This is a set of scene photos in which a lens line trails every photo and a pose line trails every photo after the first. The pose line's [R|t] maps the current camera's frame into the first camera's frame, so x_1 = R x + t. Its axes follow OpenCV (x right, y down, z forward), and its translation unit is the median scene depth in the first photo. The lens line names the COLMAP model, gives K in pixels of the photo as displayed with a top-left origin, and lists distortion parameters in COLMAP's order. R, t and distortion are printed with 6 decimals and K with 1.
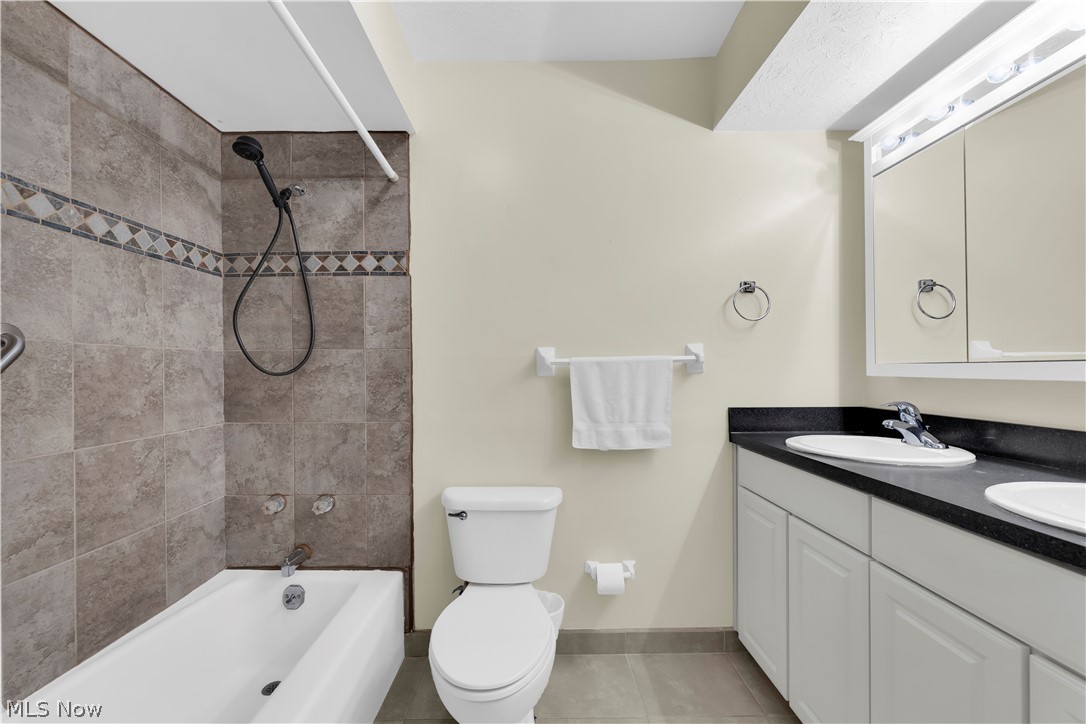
lens RADIAL K [[440.4, 0, 533.3], [0, 440.4, 367.2], [0, 0, 1]] dist [-0.000504, -0.000180]
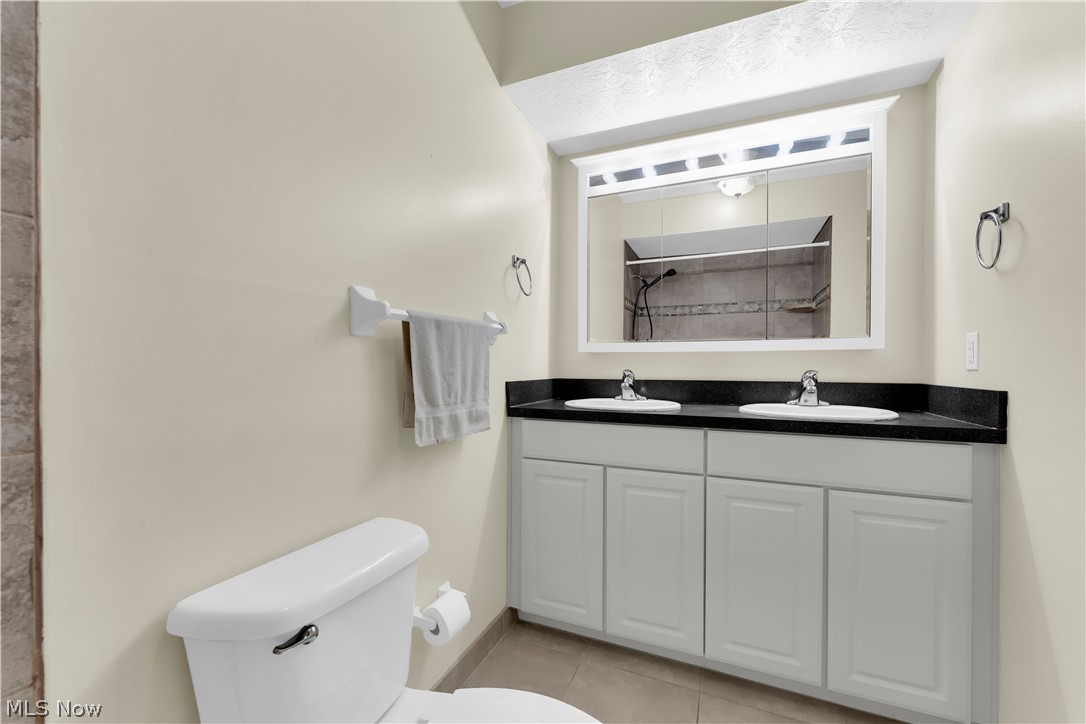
lens RADIAL K [[440.4, 0, 539.9], [0, 440.4, 367.1], [0, 0, 1]] dist [-0.000504, -0.000180]
pose [[0.400744, 0.005076, 0.916176, -0.434186], [-0.013641, 0.999907, 0.000427, 0.060384], [-0.916088, -0.012668, 0.400776, 0.563461]]
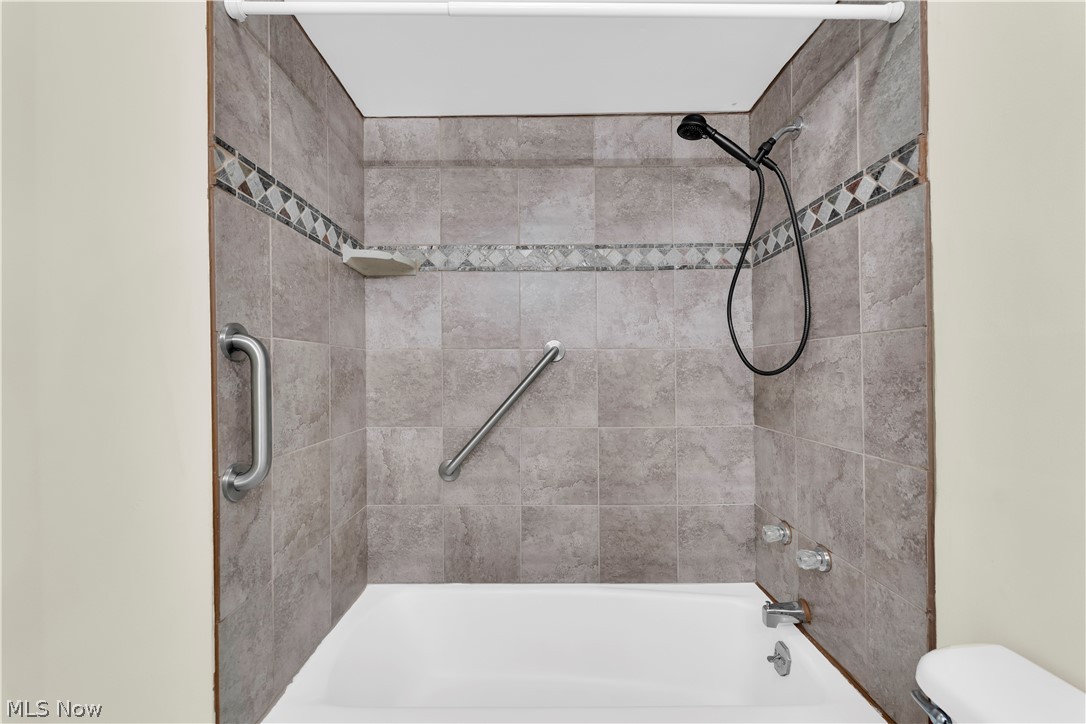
lens RADIAL K [[440.4, 0, 537.0], [0, 440.4, 370.3], [0, 0, 1]] dist [-0.000504, -0.000180]
pose [[-0.004391, 0.005842, -0.999973, 0.234872], [0.014171, 0.999883, 0.005779, -0.000320], [0.999890, -0.014145, -0.004473, 0.571309]]
